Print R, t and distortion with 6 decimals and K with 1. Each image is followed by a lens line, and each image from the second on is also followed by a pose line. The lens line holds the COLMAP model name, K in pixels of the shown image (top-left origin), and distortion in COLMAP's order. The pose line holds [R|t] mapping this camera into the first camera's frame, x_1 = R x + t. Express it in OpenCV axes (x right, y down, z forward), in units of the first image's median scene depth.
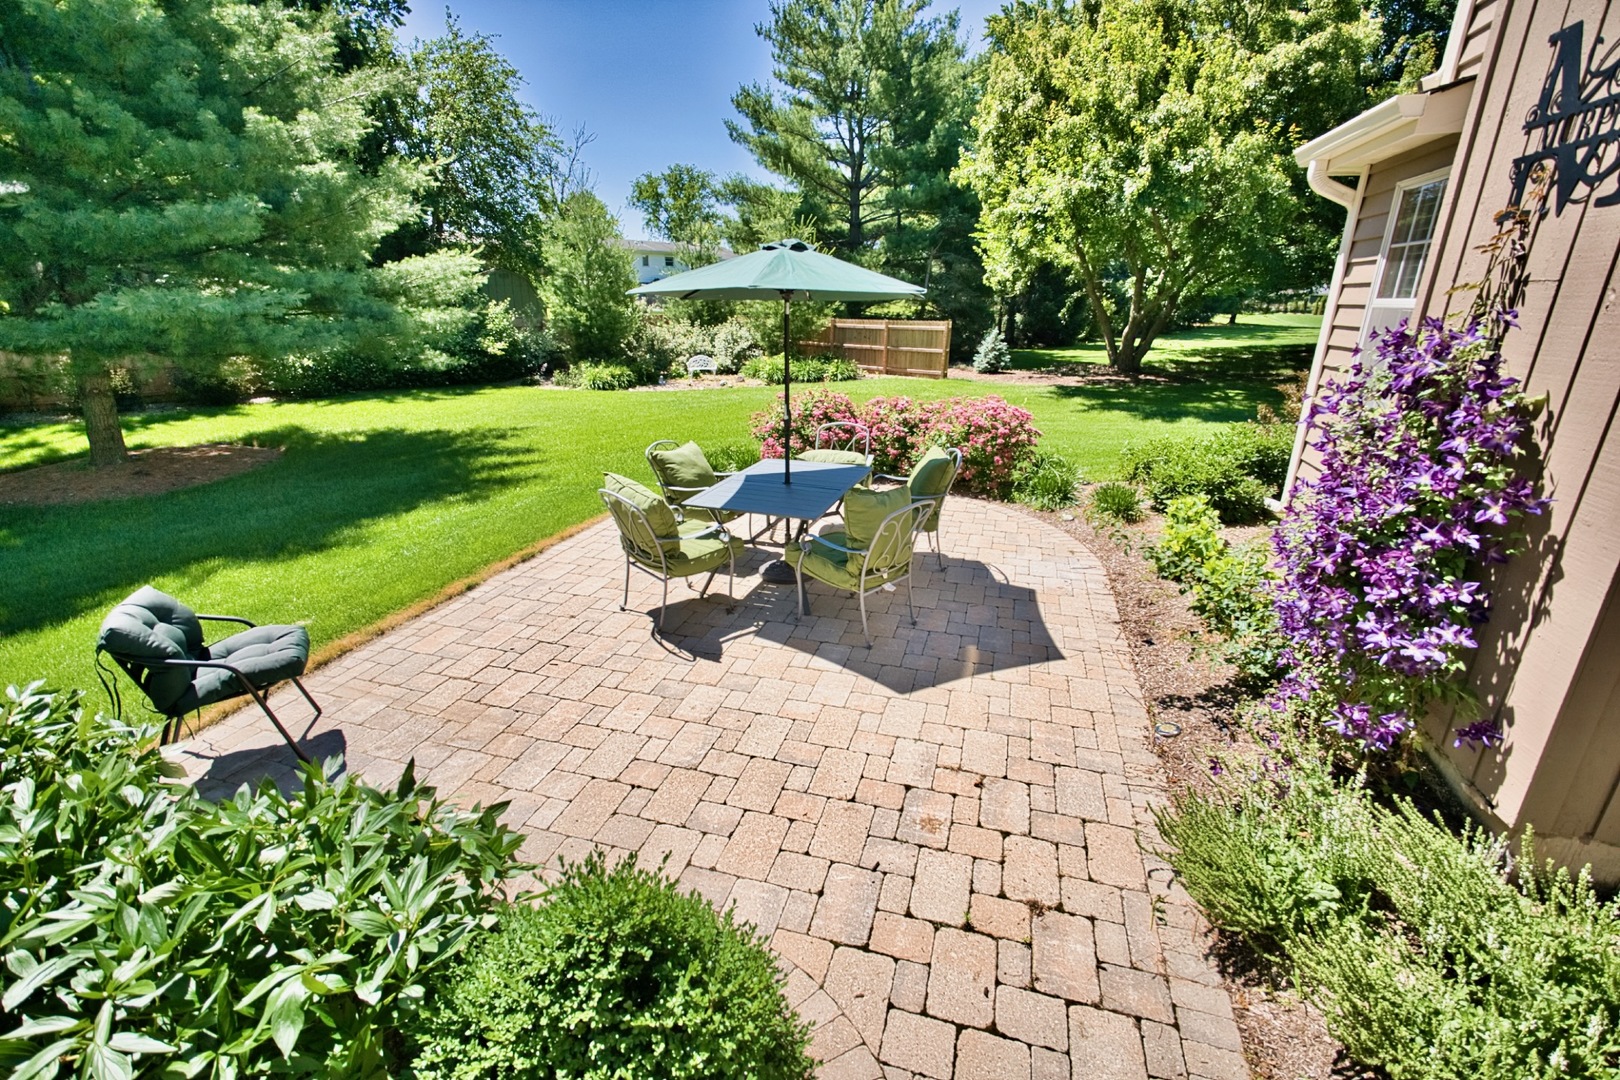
lens RADIAL K [[700.8, 0, 808.3], [0, 700.8, 539.2], [0, 0, 1]] dist [-0.022121, 0.005458]
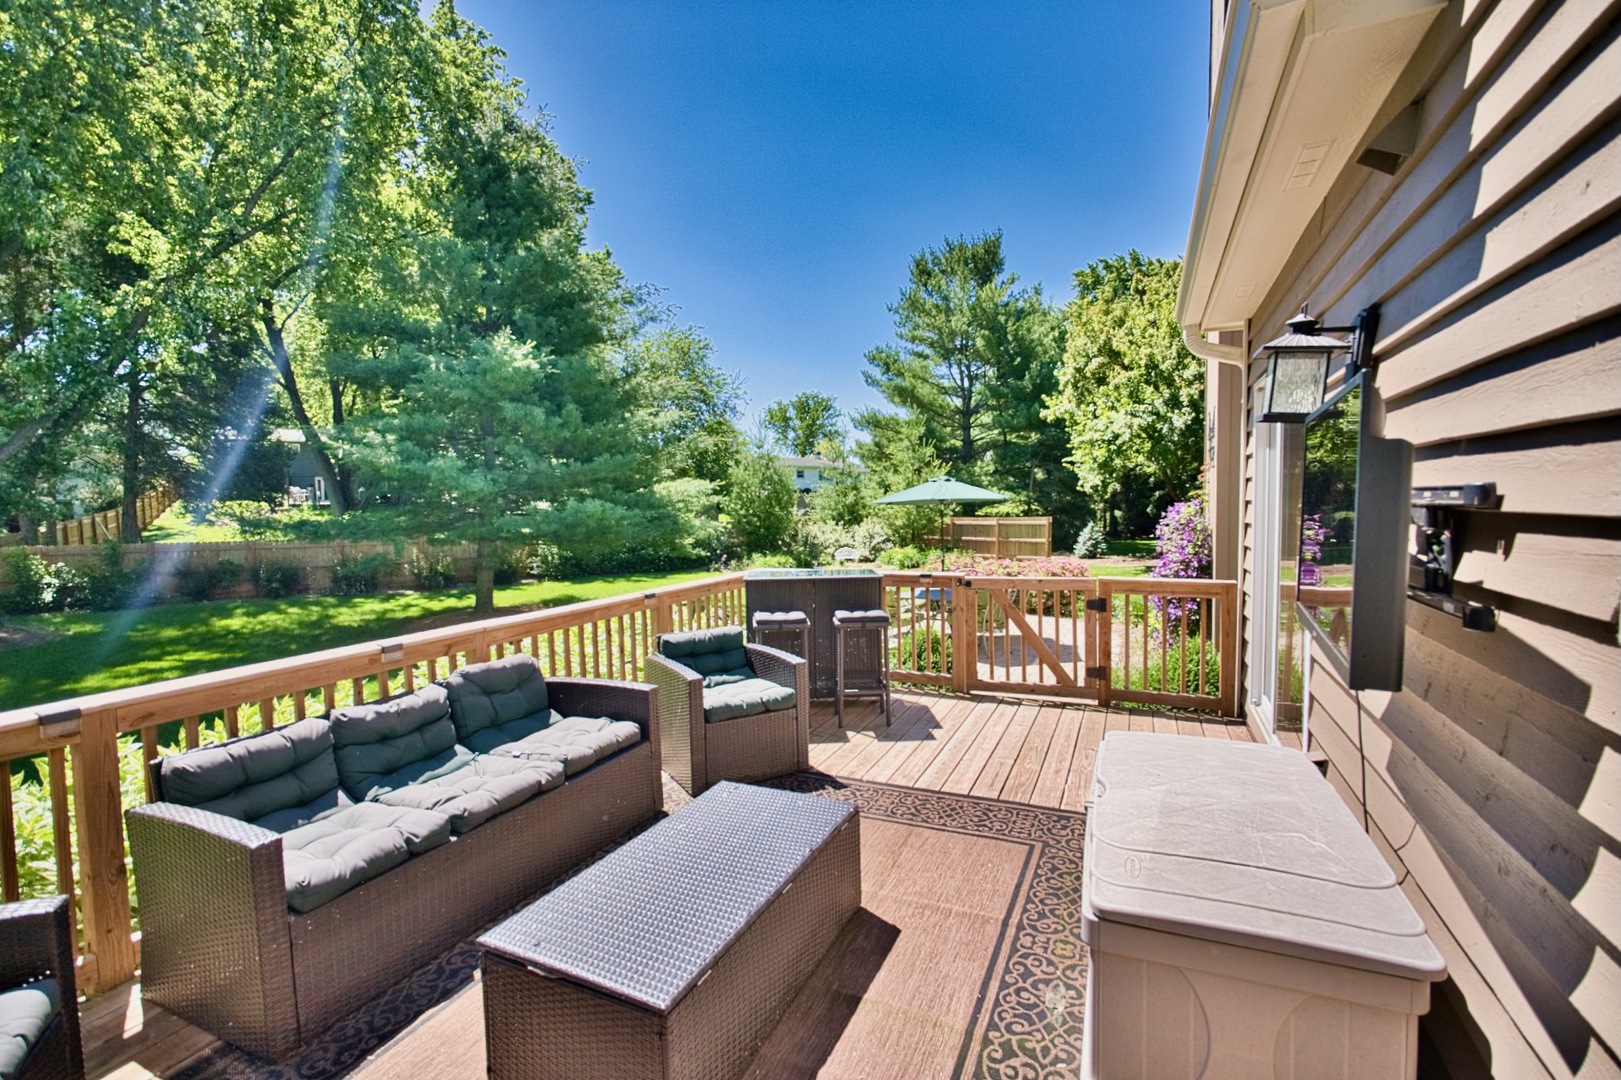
lens RADIAL K [[701.3, 0, 808.8], [0, 701.3, 539.2], [0, 0, 1]] dist [-0.022121, 0.005458]
pose [[0.987437, -0.015854, -0.157213, -0.019180], [-0.028168, 0.961356, -0.273863, 0.059163], [0.155480, 0.274851, 0.948832, -0.177348]]
